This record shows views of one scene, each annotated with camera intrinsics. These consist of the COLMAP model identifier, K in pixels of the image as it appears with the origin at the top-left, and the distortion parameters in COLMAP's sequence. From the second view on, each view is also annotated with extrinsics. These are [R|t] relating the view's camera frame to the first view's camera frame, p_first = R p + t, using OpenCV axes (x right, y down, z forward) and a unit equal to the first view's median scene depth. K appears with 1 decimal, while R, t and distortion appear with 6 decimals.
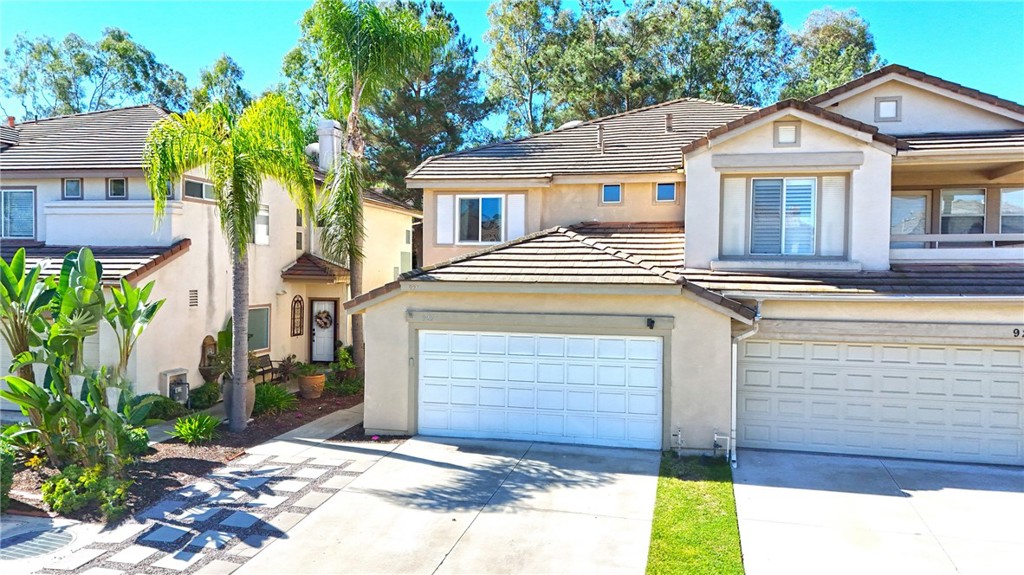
lens RADIAL K [[753.1, 0, 514.1], [0, 753.1, 287.1], [0, 0, 1]] dist [0.066856, -0.057173]
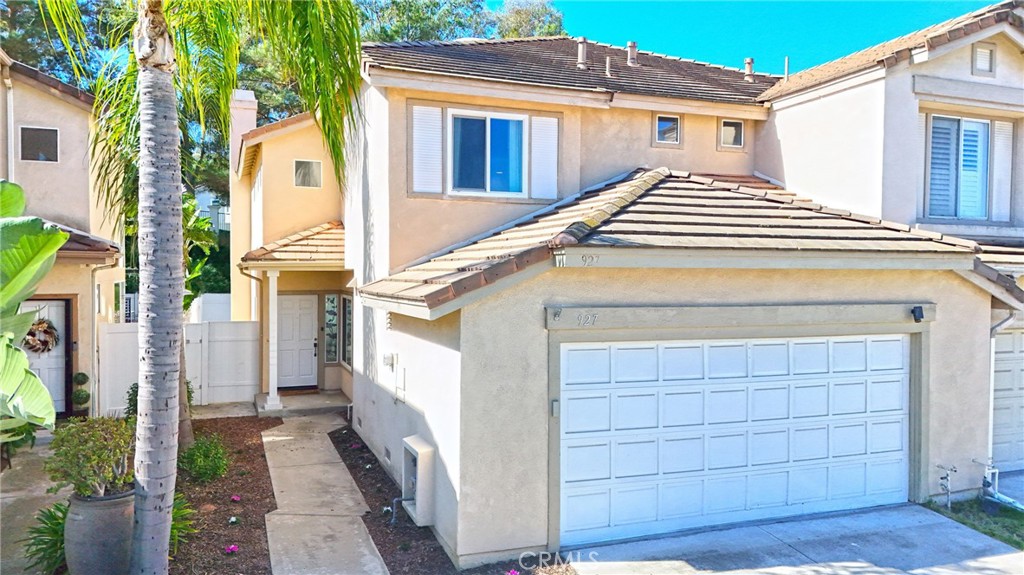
lens RADIAL K [[751.1, 0, 508.9], [0, 751.1, 288.7], [0, 0, 1]] dist [0.062390, -0.055349]
pose [[0.832061, -0.017628, 0.554404, -0.469347], [0.013422, 0.999842, 0.011648, 0.013636], [-0.554522, -0.002251, 0.832166, 0.632703]]
